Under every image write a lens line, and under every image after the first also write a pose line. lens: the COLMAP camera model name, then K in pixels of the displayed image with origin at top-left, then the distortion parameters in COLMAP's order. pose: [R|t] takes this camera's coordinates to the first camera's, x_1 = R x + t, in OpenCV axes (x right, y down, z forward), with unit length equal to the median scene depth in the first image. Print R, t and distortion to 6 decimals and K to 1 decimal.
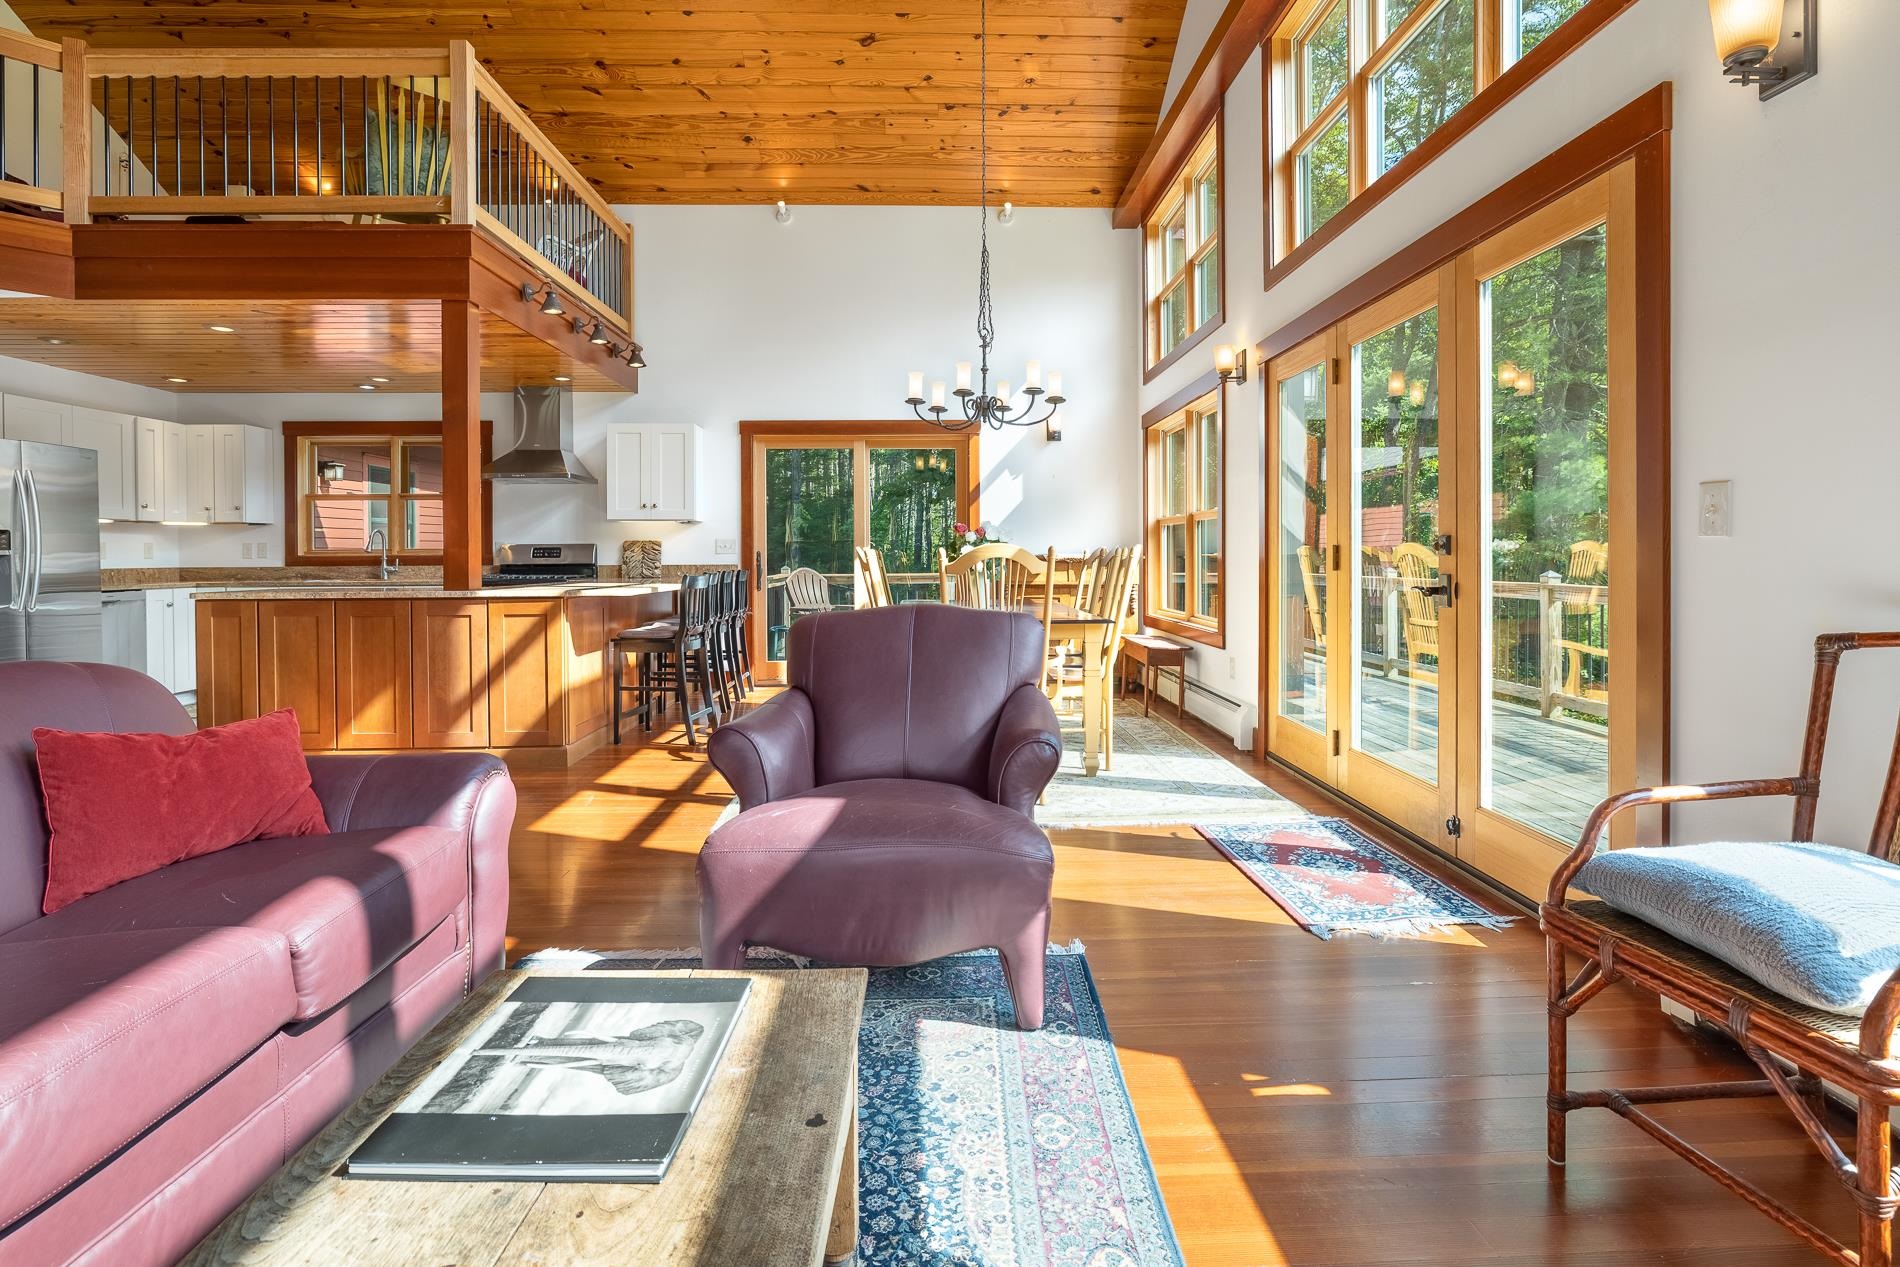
lens RADIAL K [[913.0, 0, 953.6], [0, 913.0, 565.5], [0, 0, 1]] dist [-0.012413, 0.002780]
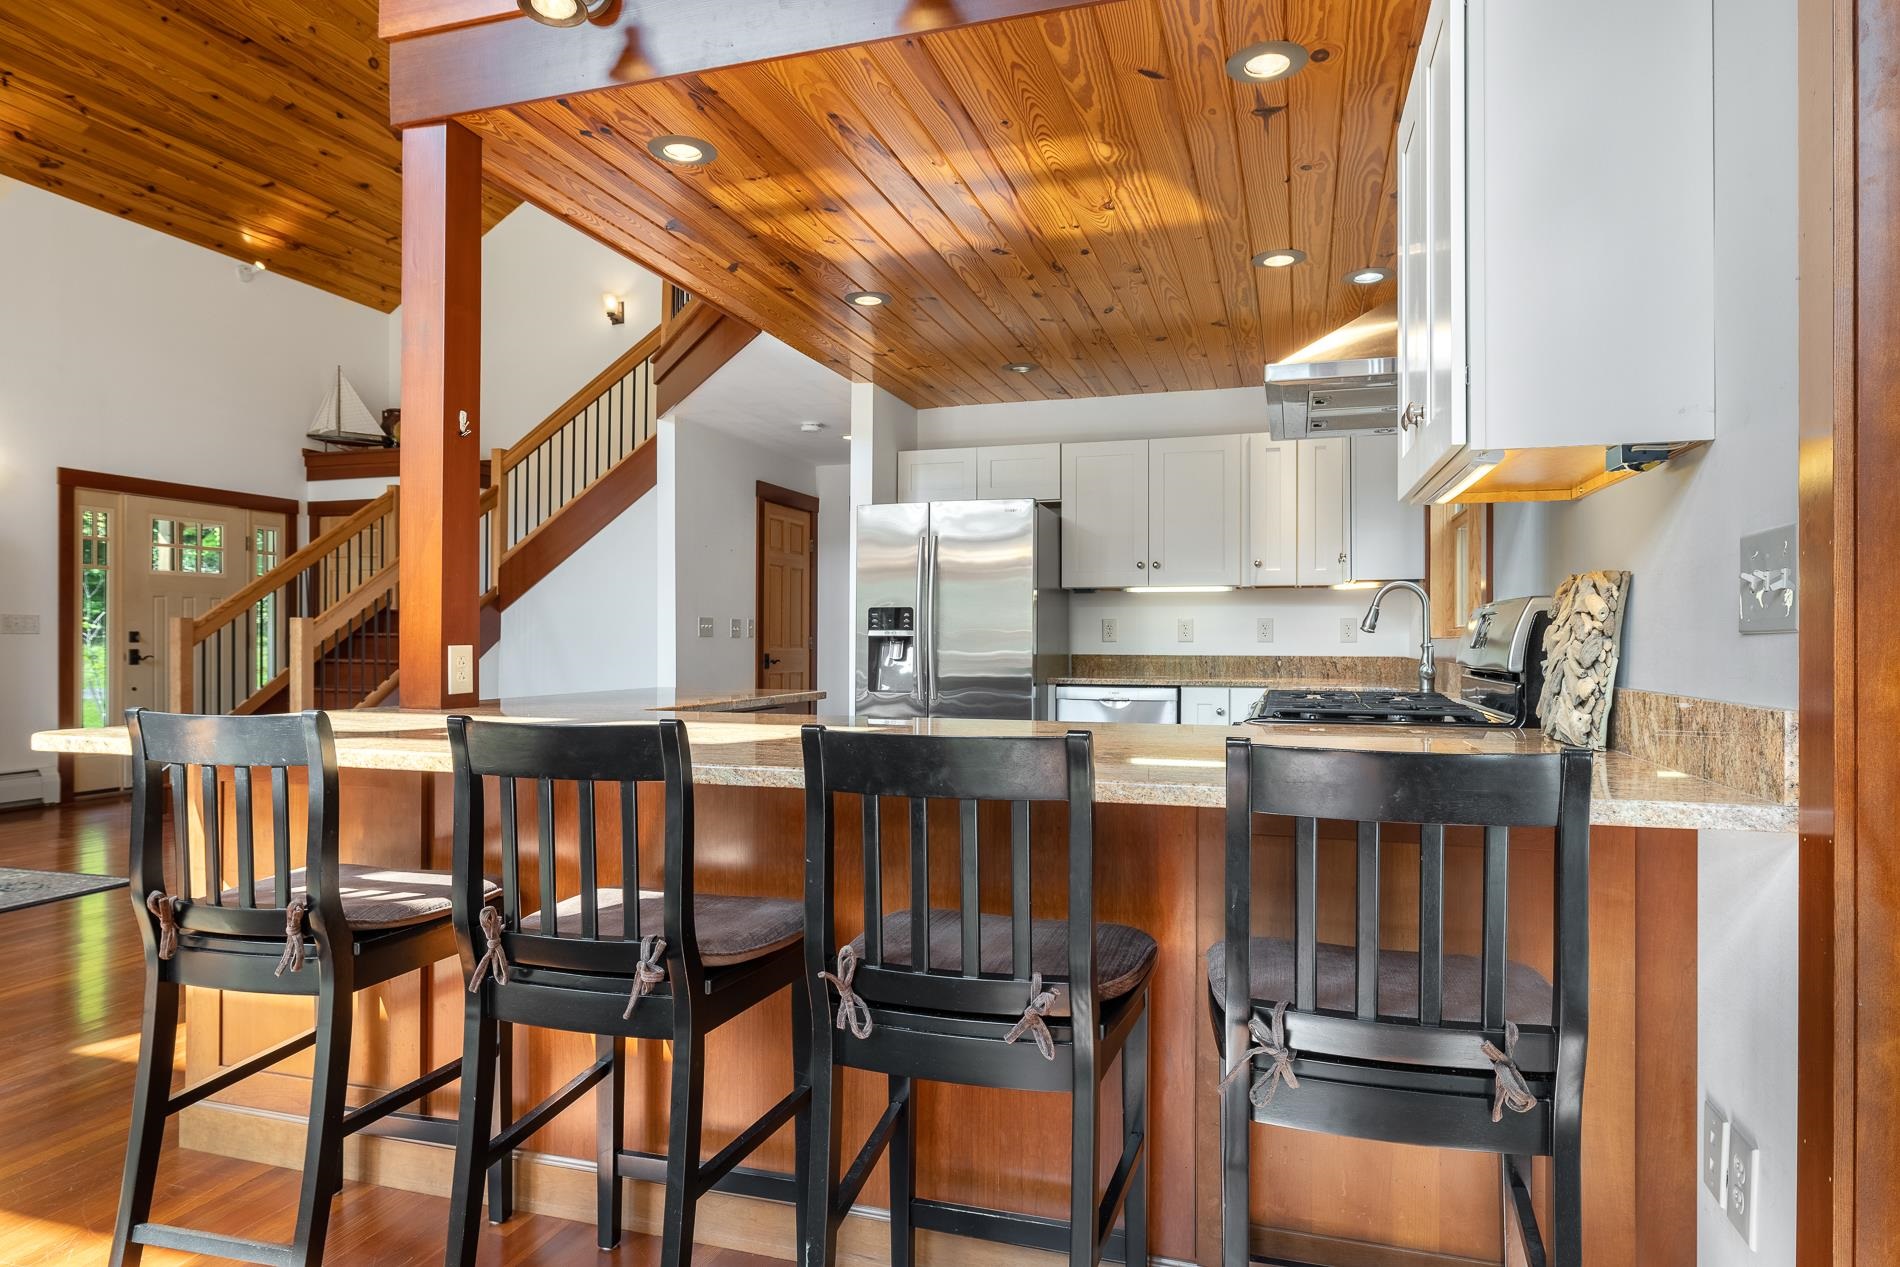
lens RADIAL K [[1124.6, 0, 957.6], [0, 1124.6, 630.5], [0, 0, 1]] dist [-0.000634, 0.002049]
pose [[-0.332623, -0.008237, -0.943024, -0.026702], [-0.012217, 0.999916, -0.004425, -0.009665], [0.942981, 0.010049, -0.332696, 1.098632]]
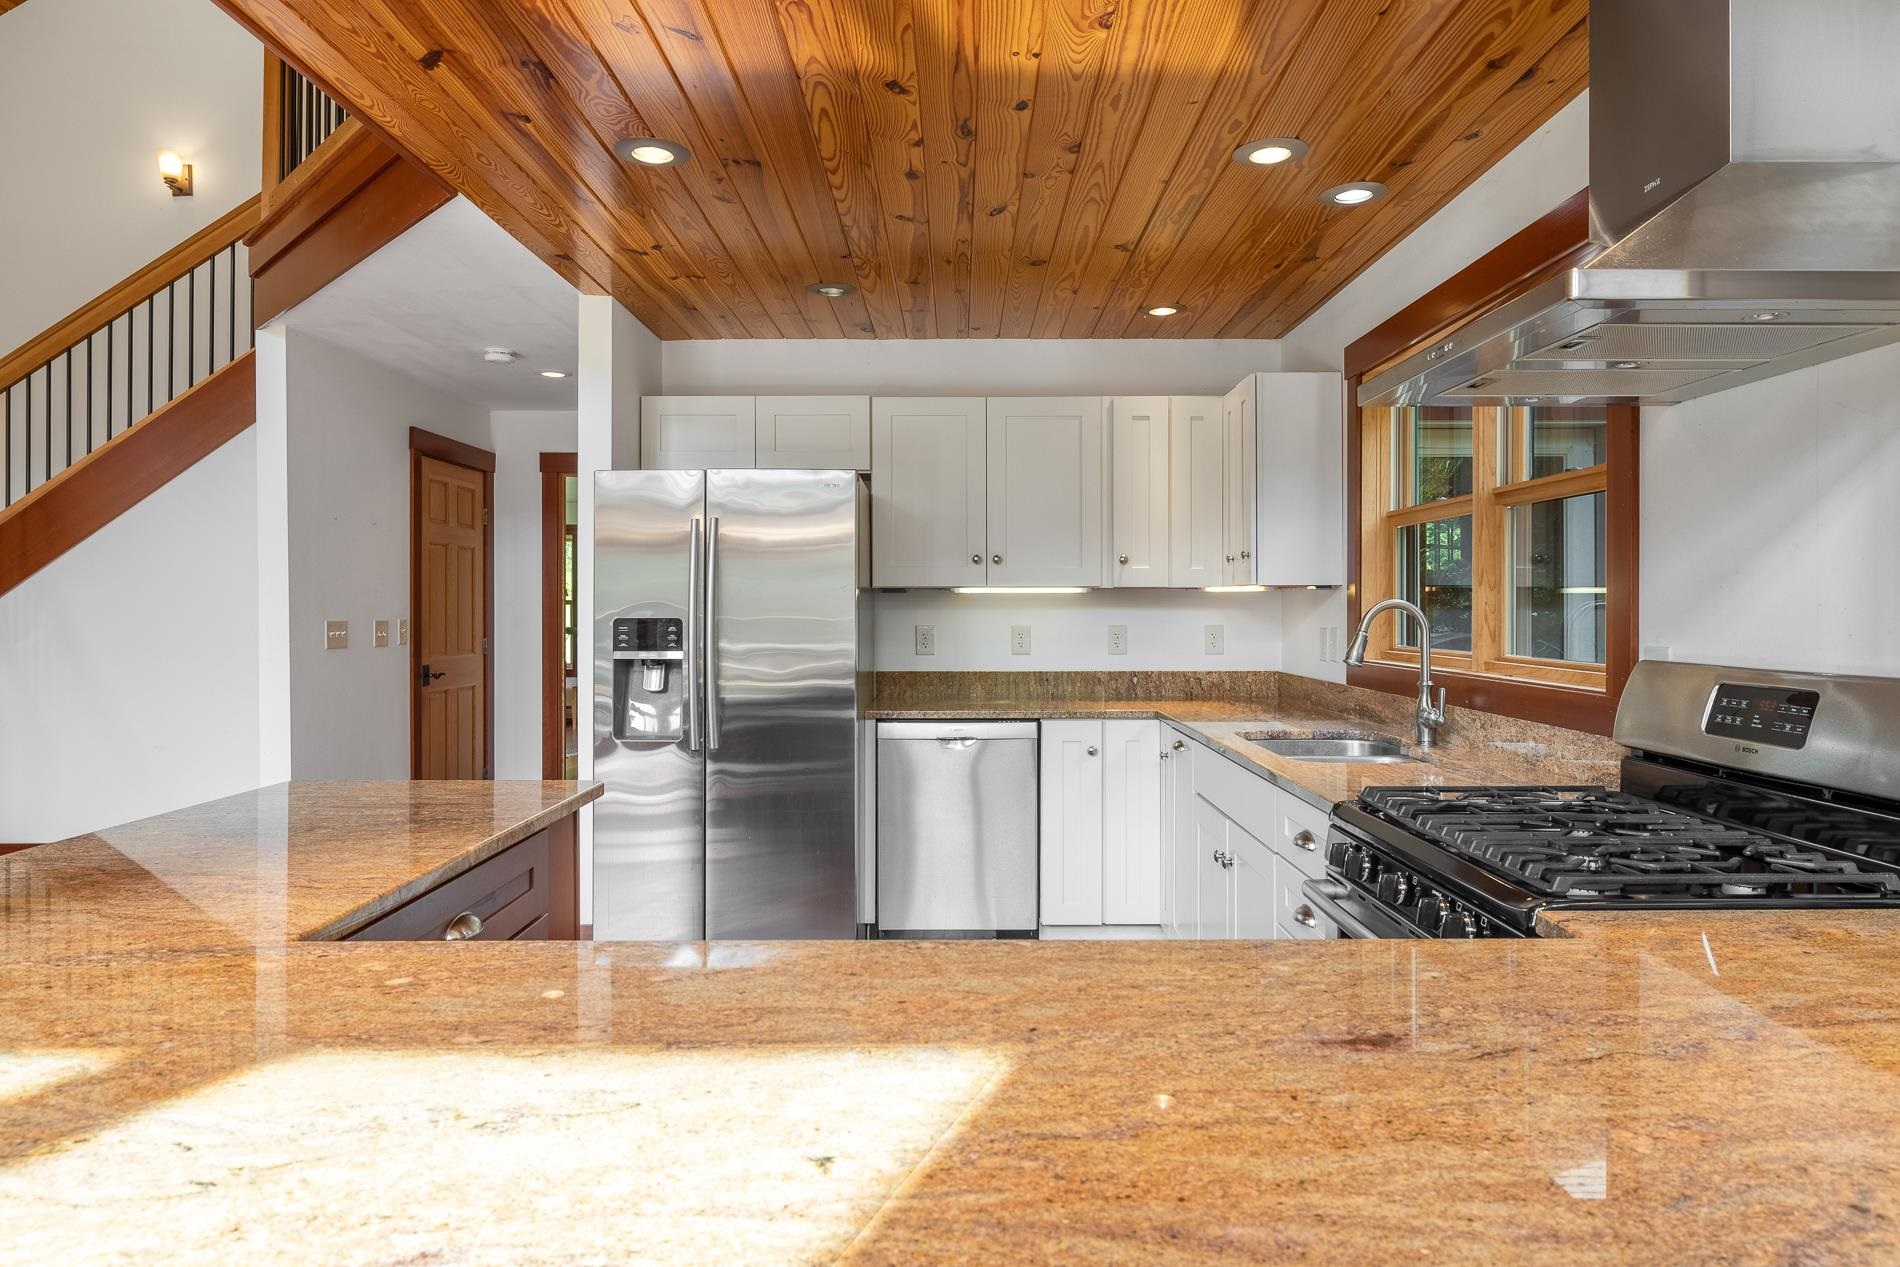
lens RADIAL K [[1124.6, 0, 957.3], [0, 1124.6, 603.5], [0, 0, 1]] dist [-0.000634, 0.002049]
pose [[-0.024548, 0.001756, -0.999697, -0.225395], [-0.009883, 0.999949, 0.001999, -0.041430], [0.999650, 0.009929, -0.024530, 0.942518]]
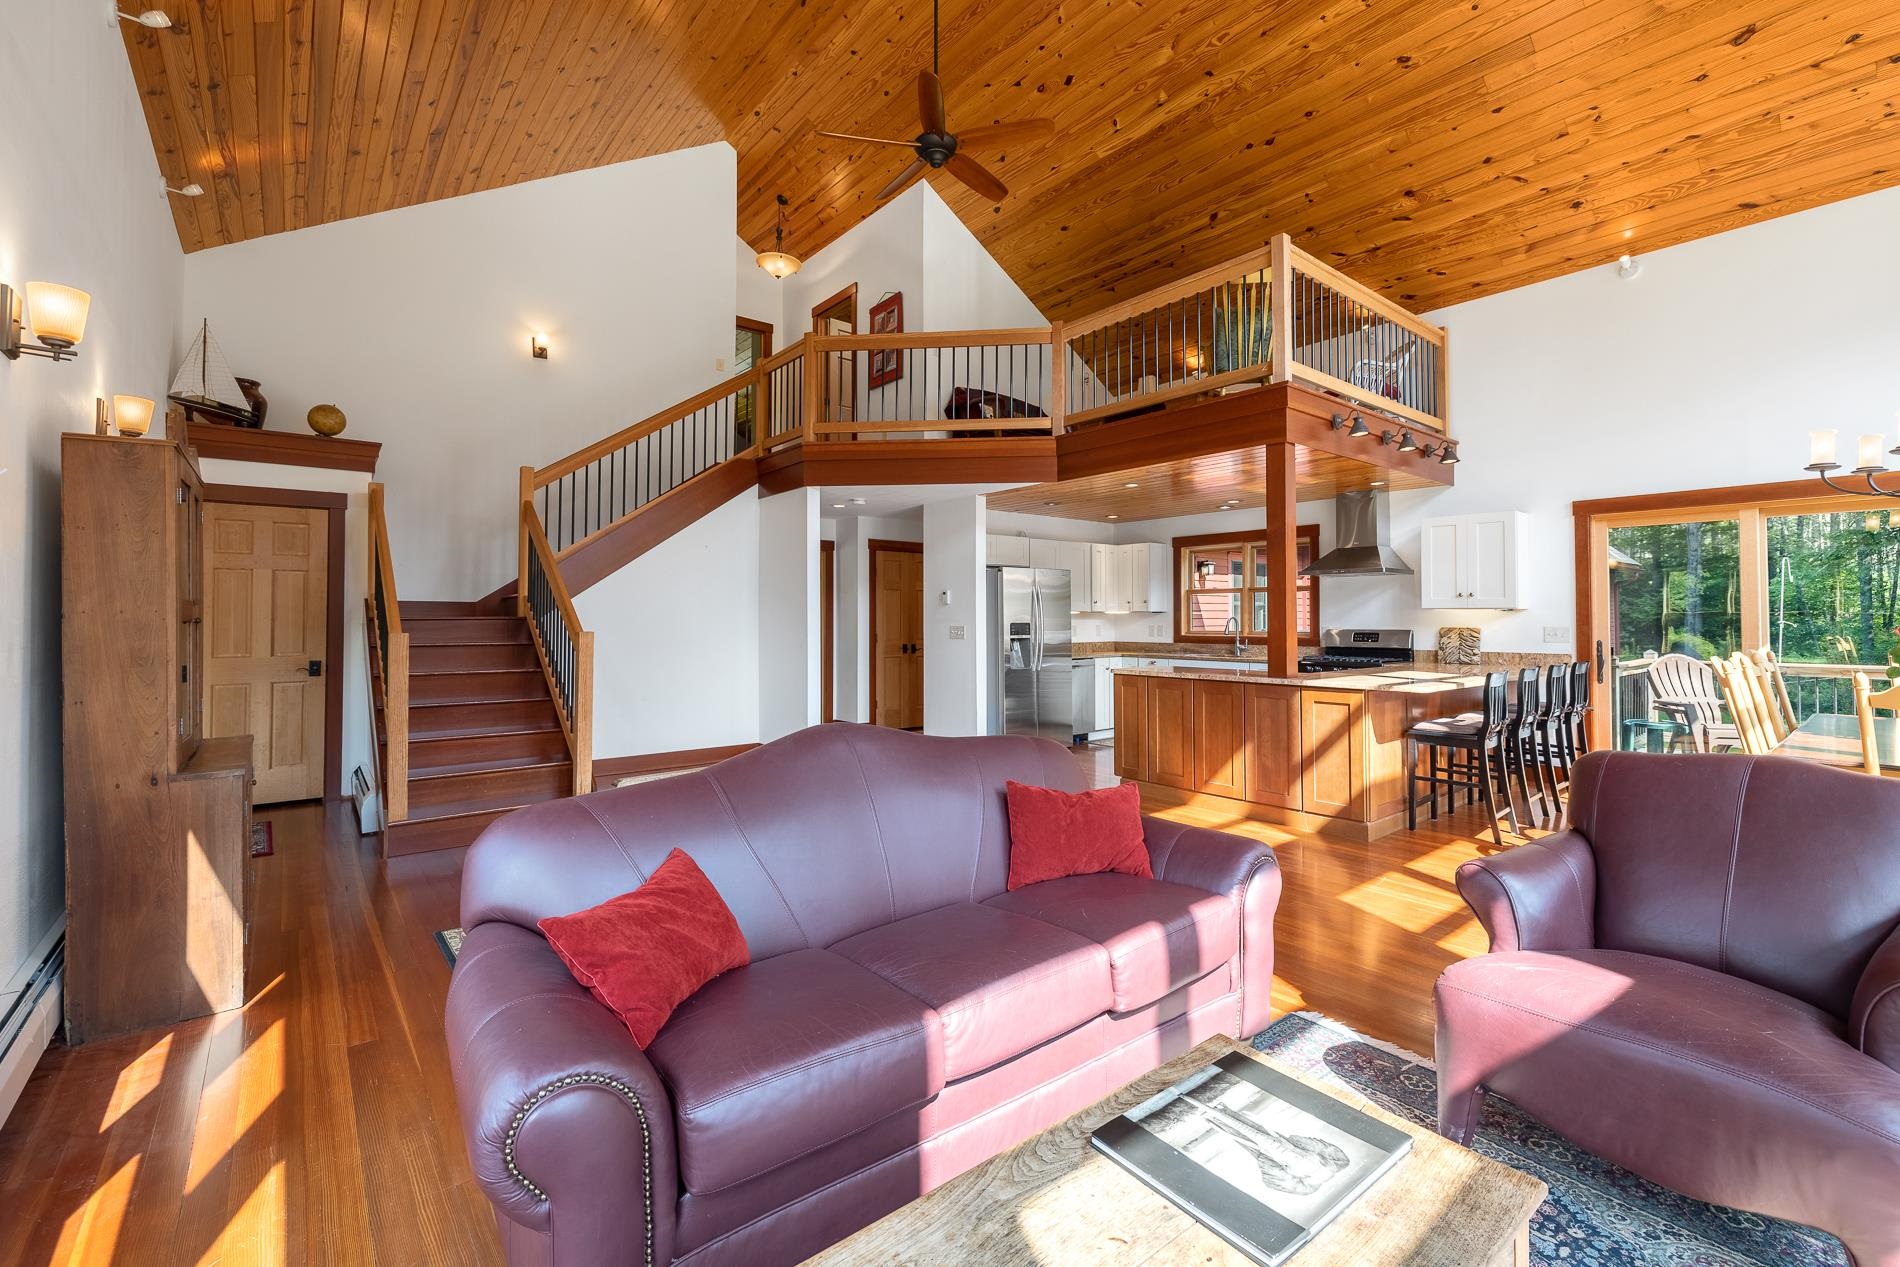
lens RADIAL K [[814.8, 0, 964.9], [0, 814.8, 603.2], [0, 0, 1]] dist [0.005266, -0.001923]
pose [[0.615264, -0.010961, -0.788245, 0.048288], [-0.008776, 0.999746, -0.020752, -0.035050], [0.788272, 0.019685, 0.615011, -0.010685]]
